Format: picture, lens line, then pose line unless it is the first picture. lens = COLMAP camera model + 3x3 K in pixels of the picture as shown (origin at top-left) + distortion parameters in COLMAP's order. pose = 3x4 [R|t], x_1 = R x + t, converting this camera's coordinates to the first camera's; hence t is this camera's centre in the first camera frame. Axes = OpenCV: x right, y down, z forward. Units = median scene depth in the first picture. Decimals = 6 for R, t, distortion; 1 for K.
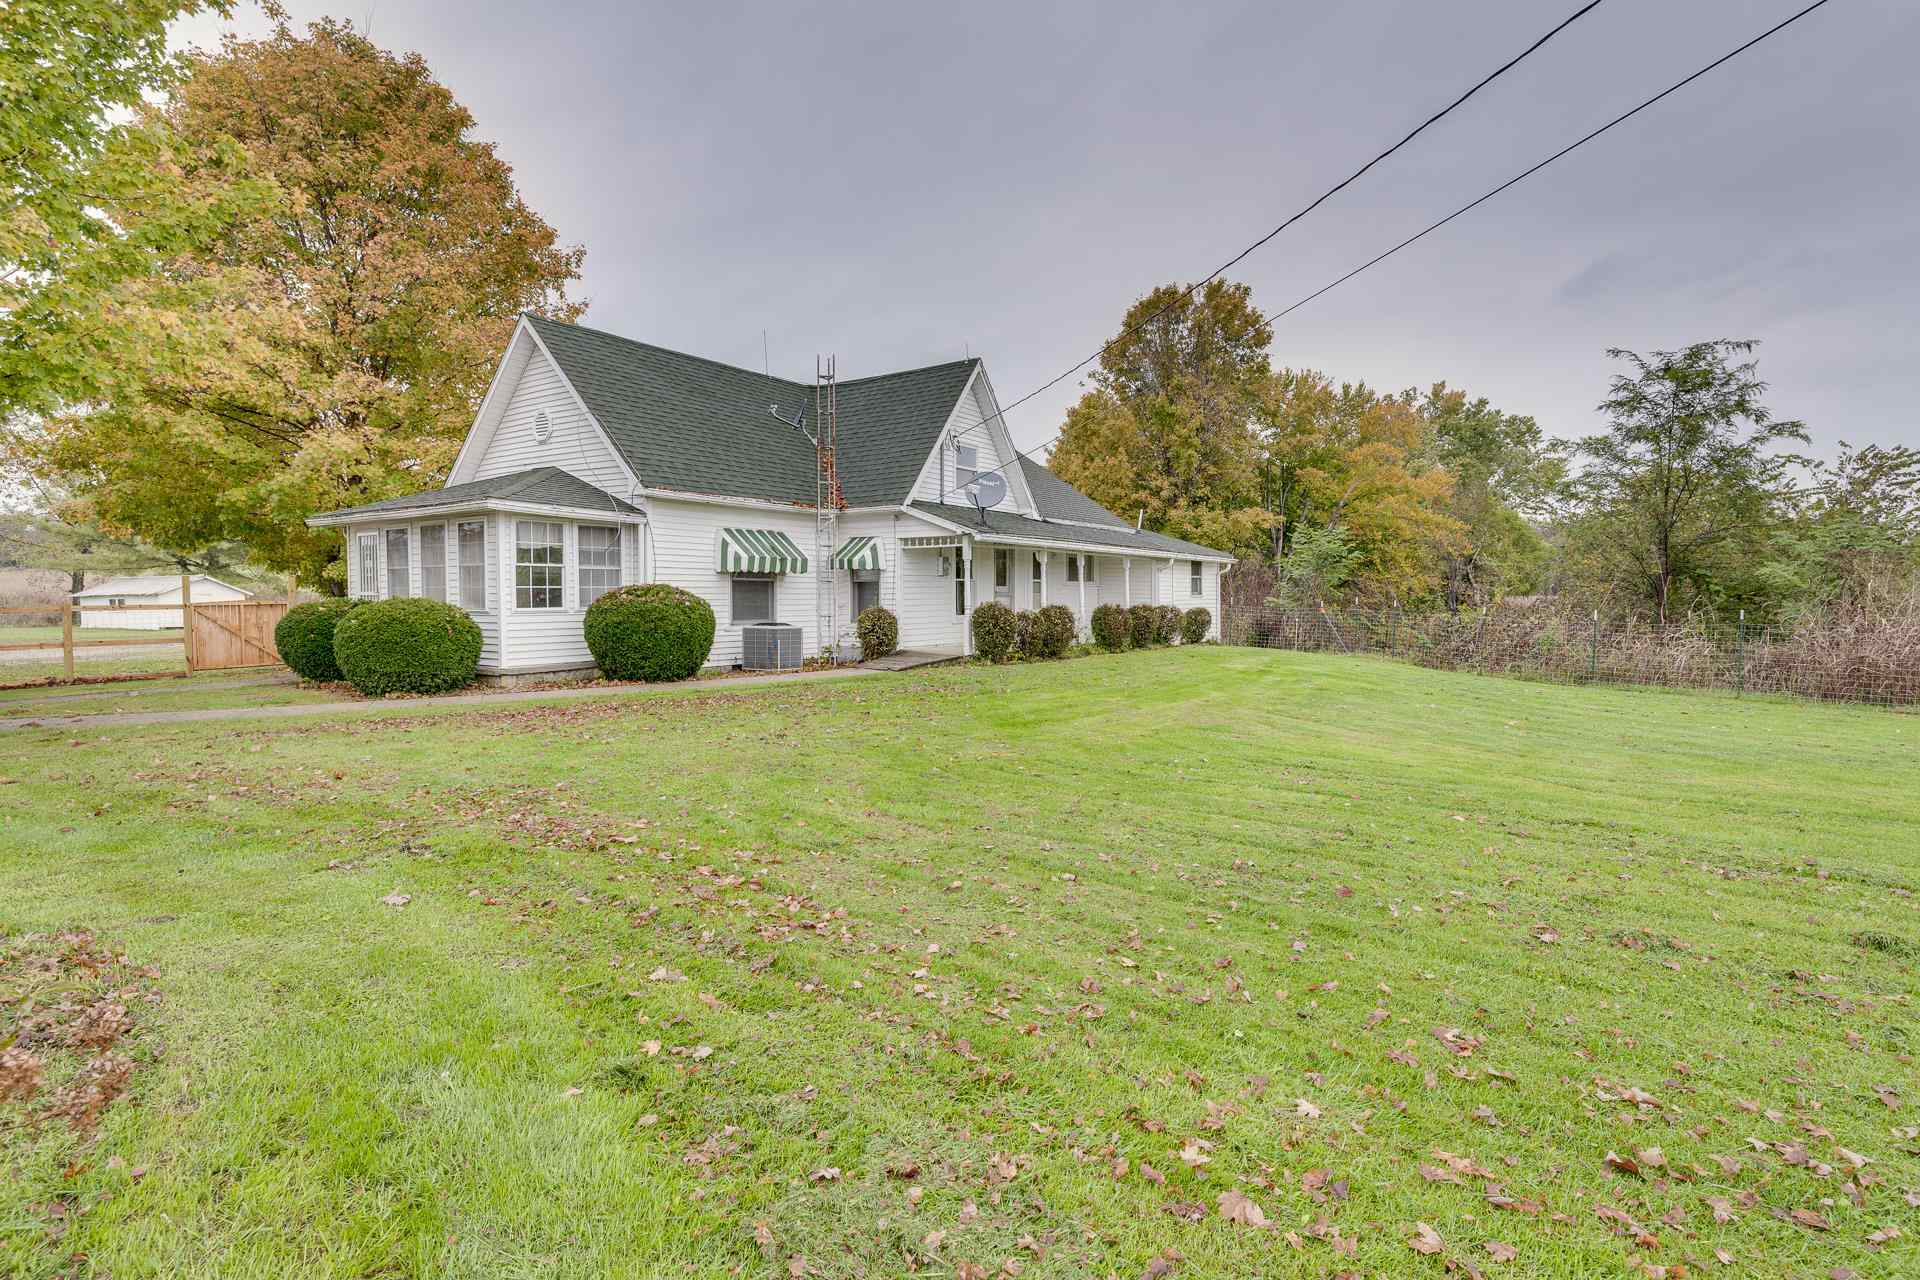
lens RADIAL K [[912.4, 0, 960.0], [0, 912.4, 640.0], [0, 0, 1]] dist [-0.000648, 0.000151]
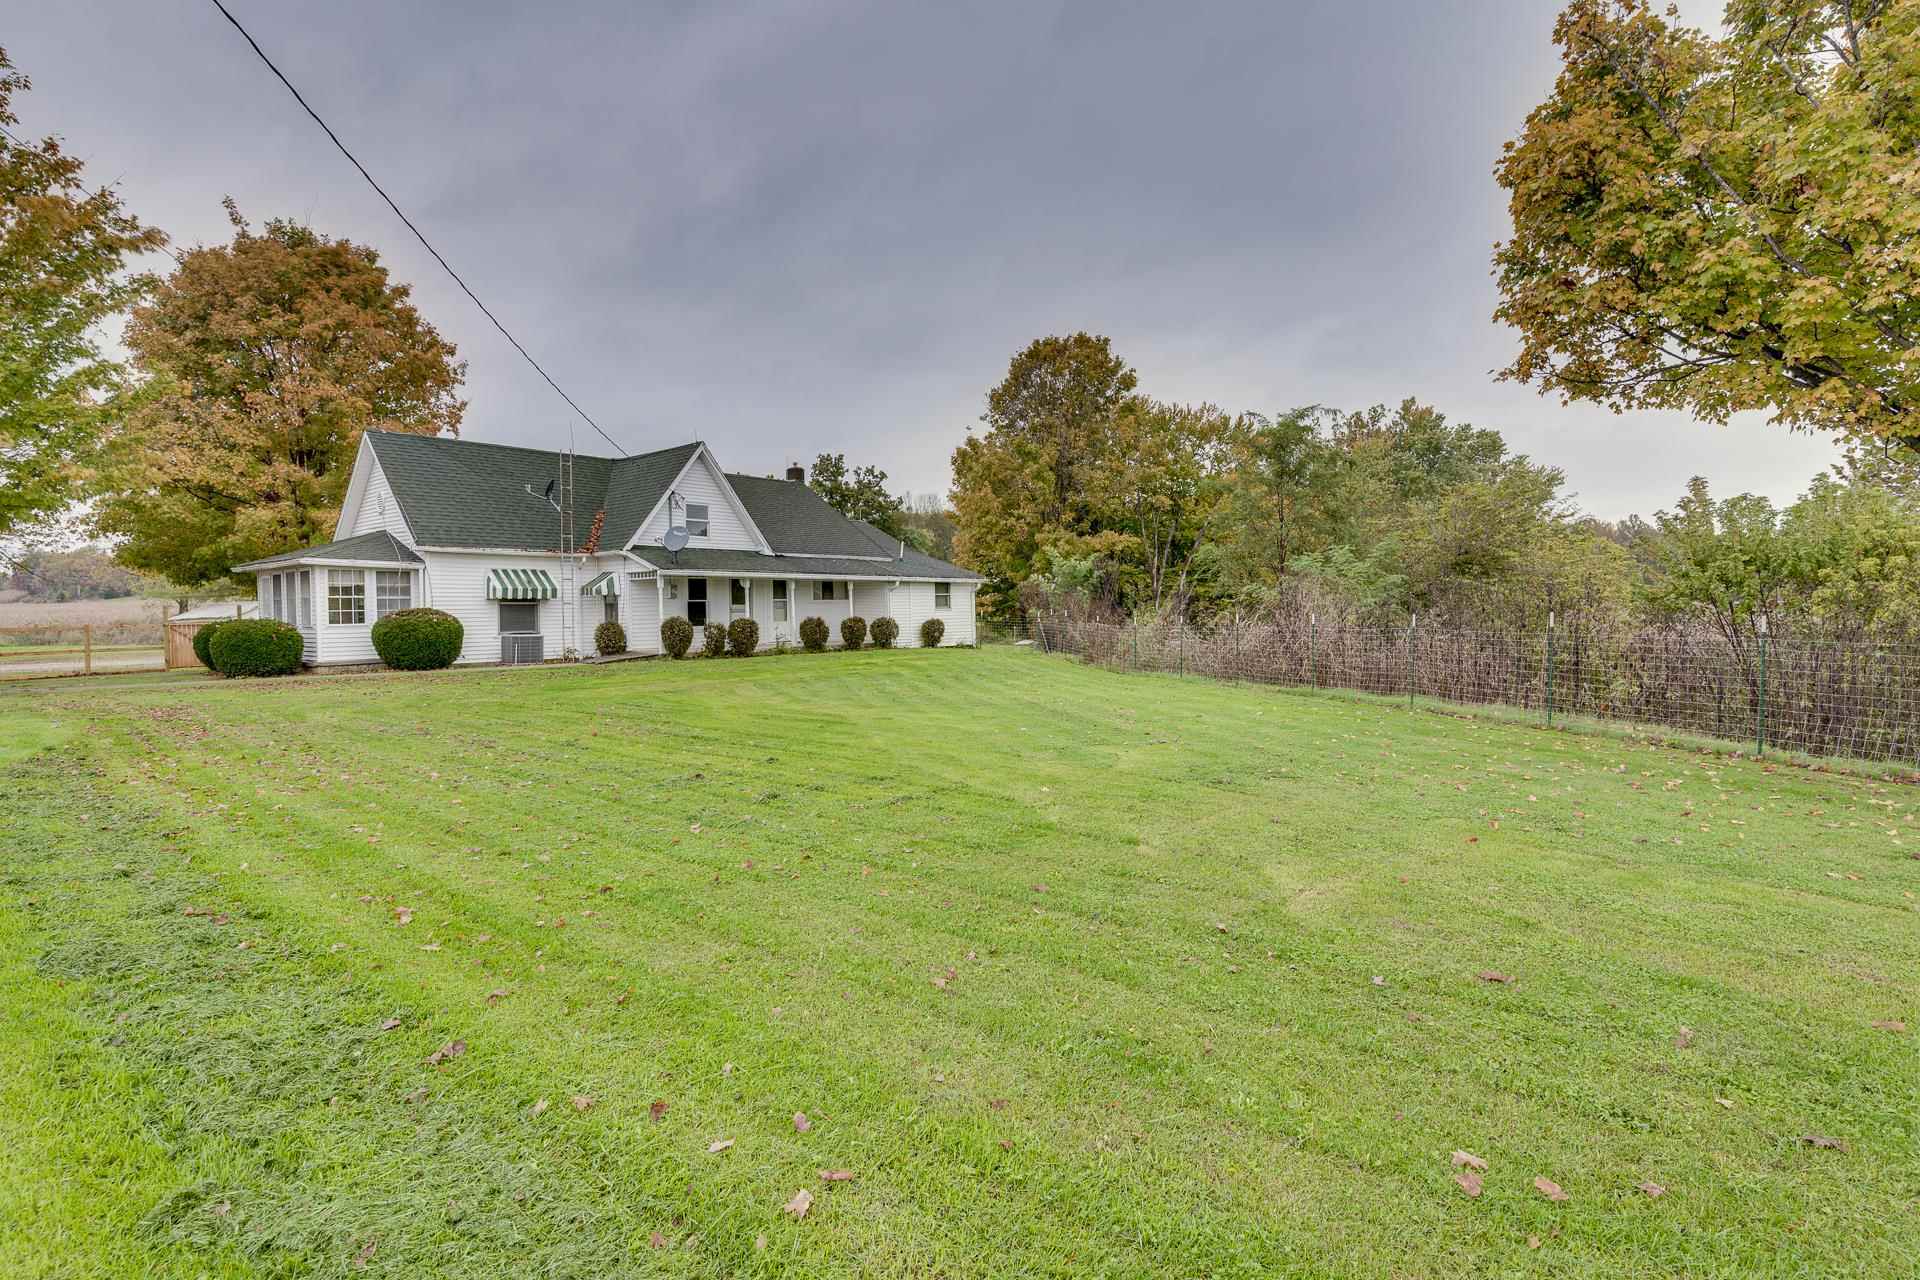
lens RADIAL K [[912.4, 0, 960.0], [0, 912.4, 640.0], [0, 0, 1]] dist [-0.000648, 0.000151]
pose [[0.995132, -0.007809, -0.098244, 0.604937], [0.006351, 0.999865, -0.015144, 0.018720], [0.098349, 0.014447, 0.995047, -0.375880]]
